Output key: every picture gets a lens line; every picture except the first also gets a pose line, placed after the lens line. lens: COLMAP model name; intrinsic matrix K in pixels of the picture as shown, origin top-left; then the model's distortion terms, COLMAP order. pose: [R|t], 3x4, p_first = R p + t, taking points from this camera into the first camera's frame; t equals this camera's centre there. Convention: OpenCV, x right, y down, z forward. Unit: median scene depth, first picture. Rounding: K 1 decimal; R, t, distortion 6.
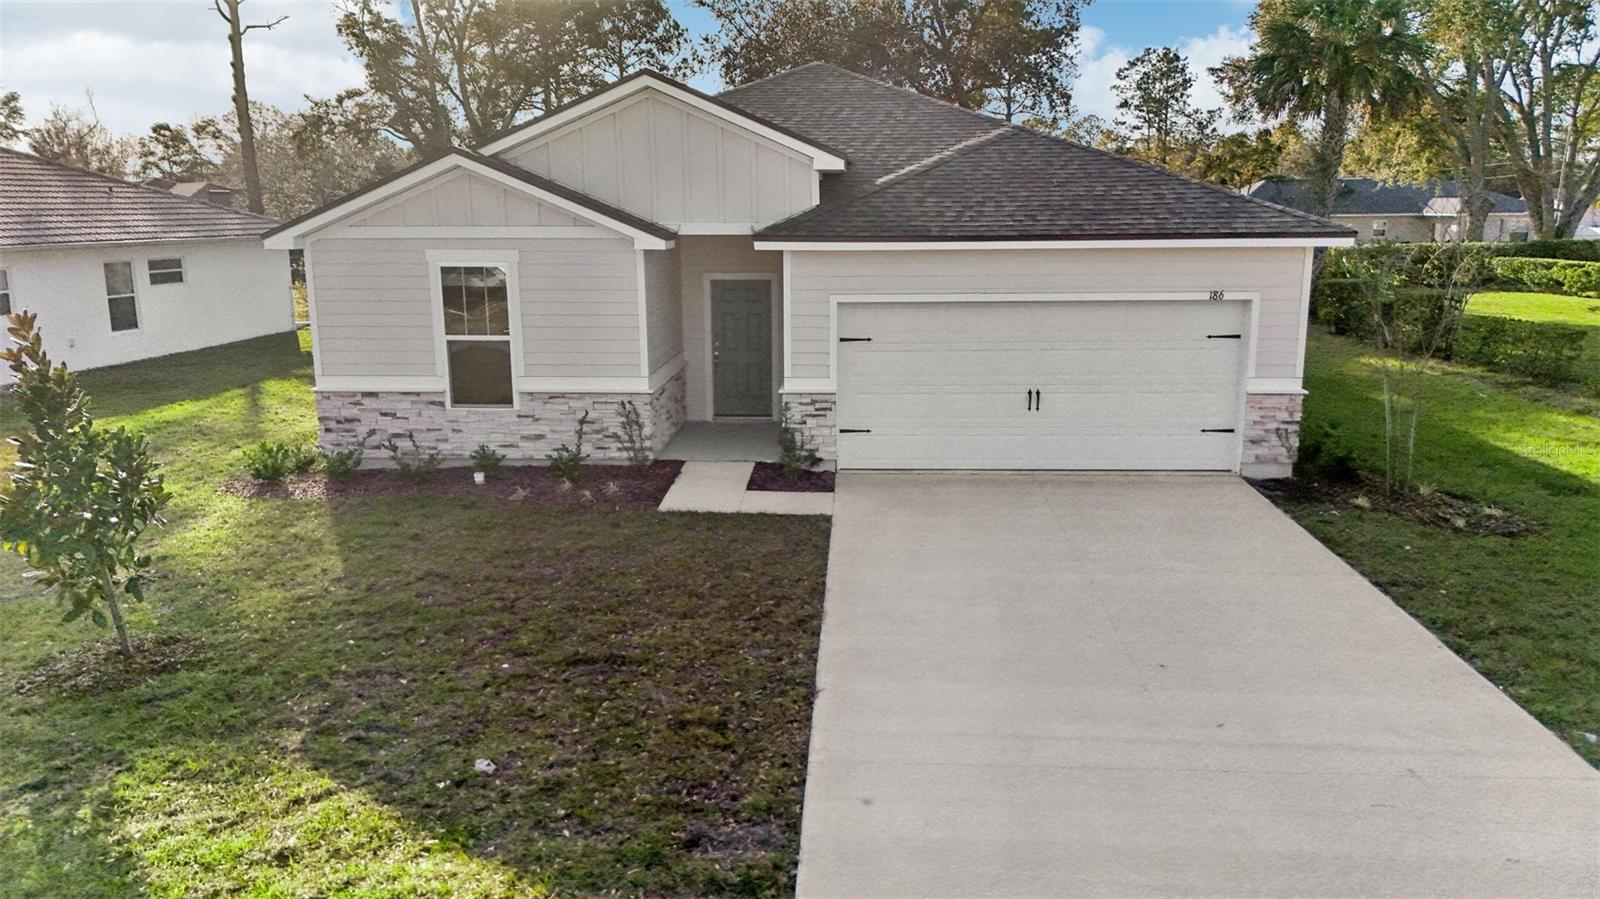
lens RADIAL K [[1175.0, 0, 805.2], [0, 1175.0, 450.8], [0, 0, 1]] dist [0.070320, -0.086033]
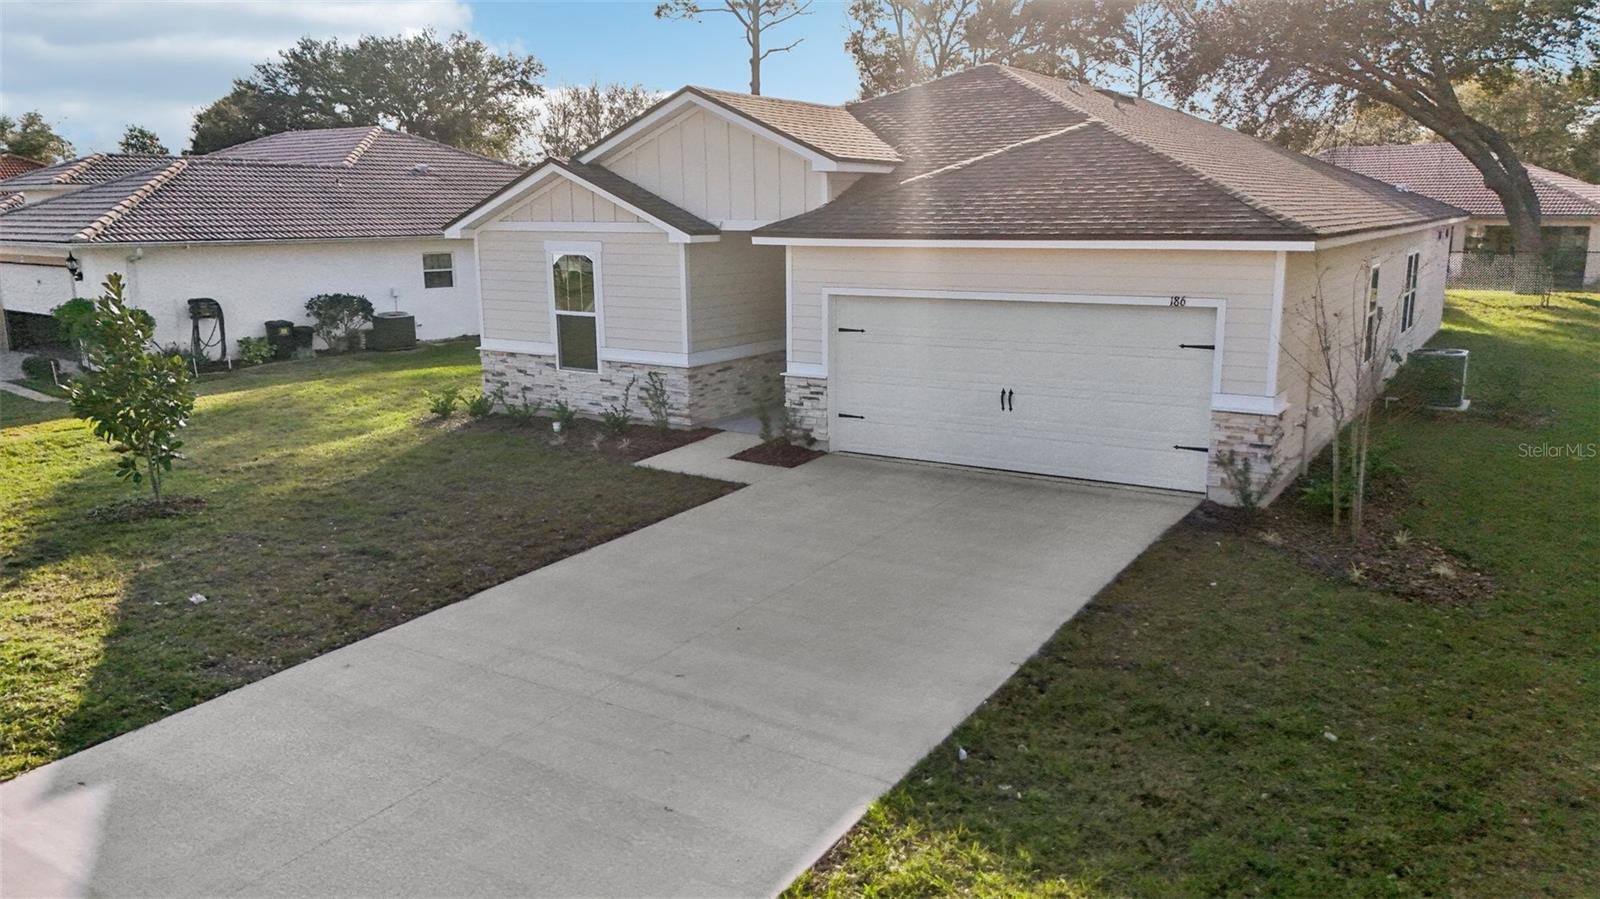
lens RADIAL K [[1175.0, 0, 805.2], [0, 1175.0, 450.8], [0, 0, 1]] dist [0.070320, -0.086033]
pose [[0.873476, 0.099279, -0.476638, 0.533274], [-0.097857, 0.994810, 0.027877, -0.011479], [0.476931, 0.022293, 0.878658, 0.045036]]
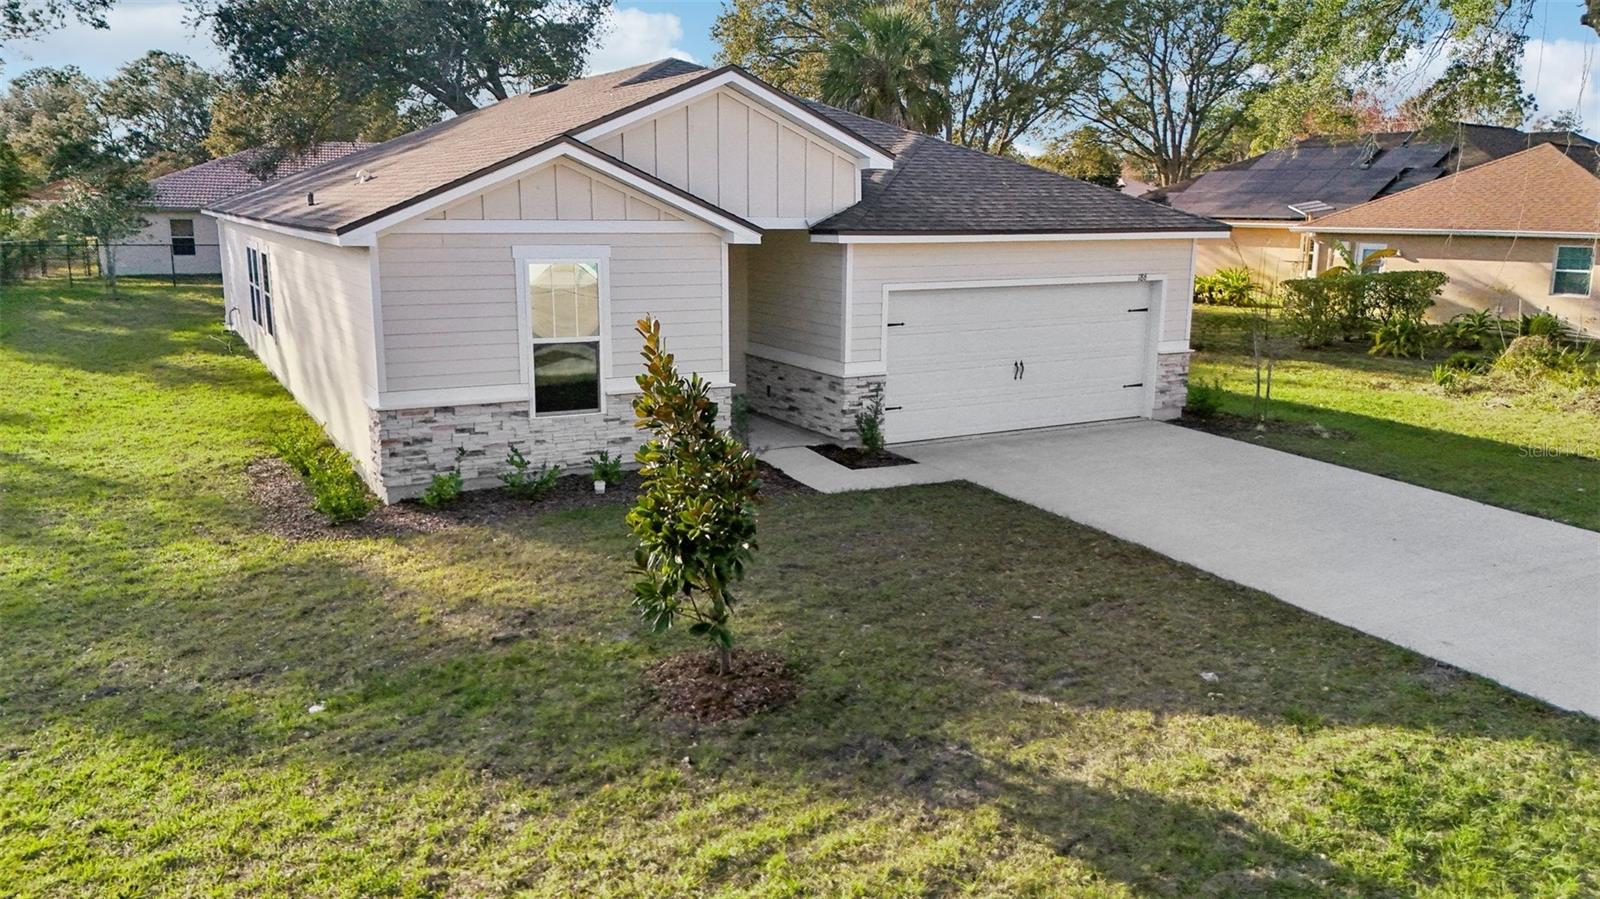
lens RADIAL K [[1208.9, 0, 804.2], [0, 1208.9, 451.9], [0, 0, 1]] dist [0.074042, -0.097284]
pose [[0.848684, -0.095426, 0.520220, -0.633881], [0.095319, 0.995080, 0.027030, -0.015272], [-0.520240, 0.026647, 0.853604, 0.085333]]
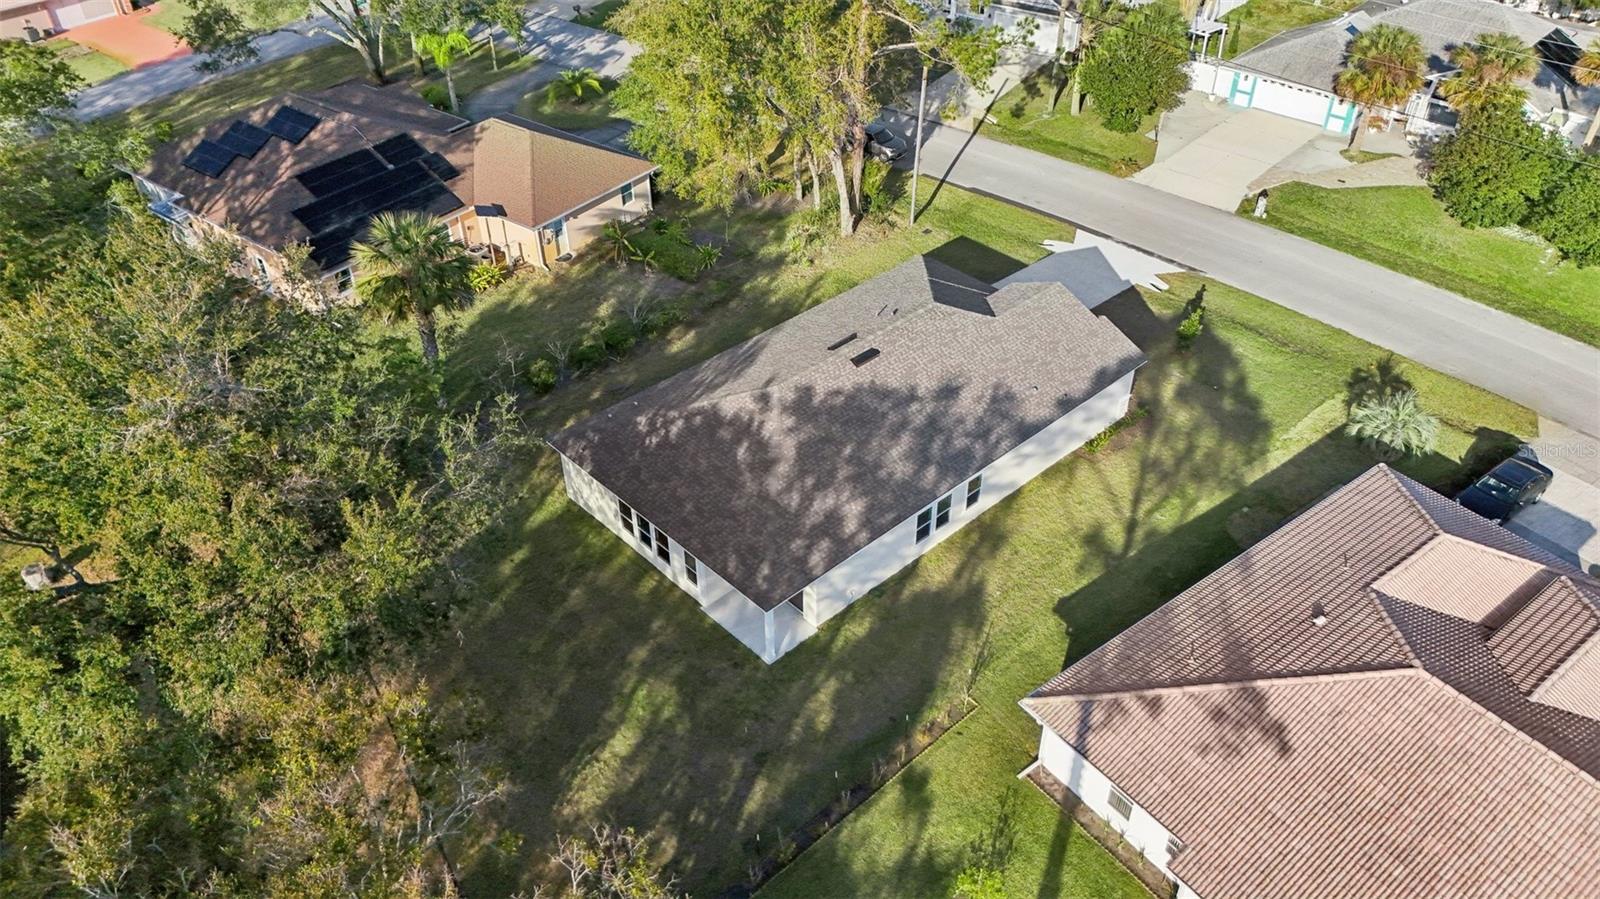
lens RADIAL K [[1175.0, 0, 805.2], [0, 1175.0, 450.8], [0, 0, 1]] dist [0.070320, -0.086033]
pose [[-0.723573, -0.414314, 0.552074, -1.736654], [0.145336, 0.690441, 0.708639, -2.571026], [-0.674773, 0.592988, -0.439370, 3.337685]]
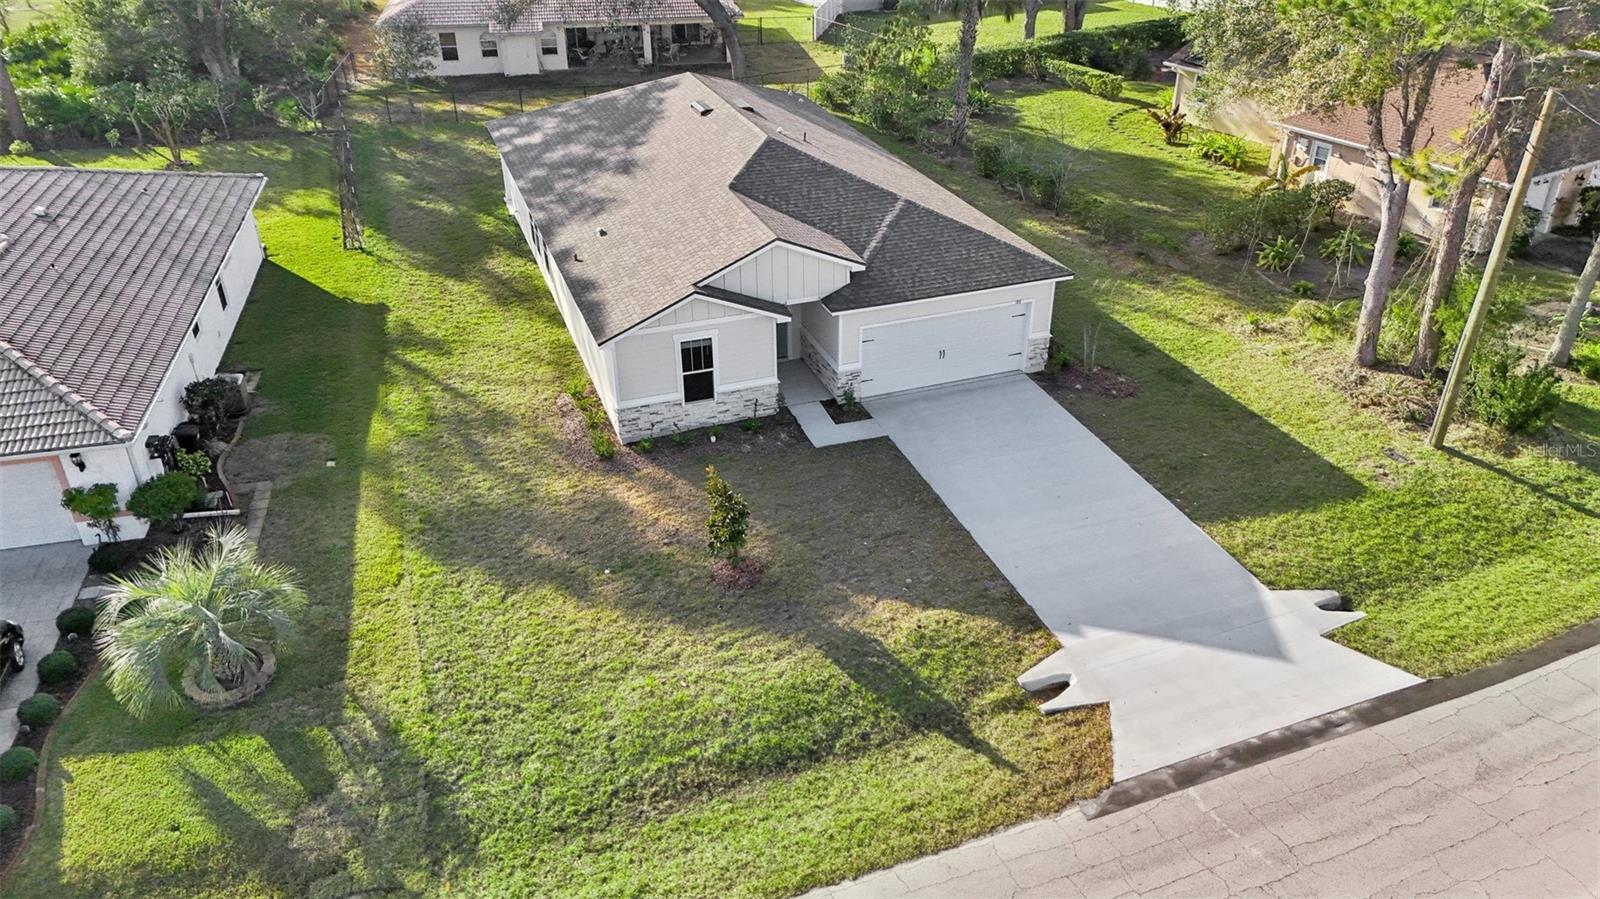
lens RADIAL K [[1175.0, 0, 805.2], [0, 1175.0, 450.8], [0, 0, 1]] dist [0.070320, -0.086033]
pose [[0.922025, -0.194231, 0.334879, -0.817889], [0.081579, 0.943088, 0.322380, -0.607946], [-0.378437, -0.269924, 0.885396, -0.895347]]
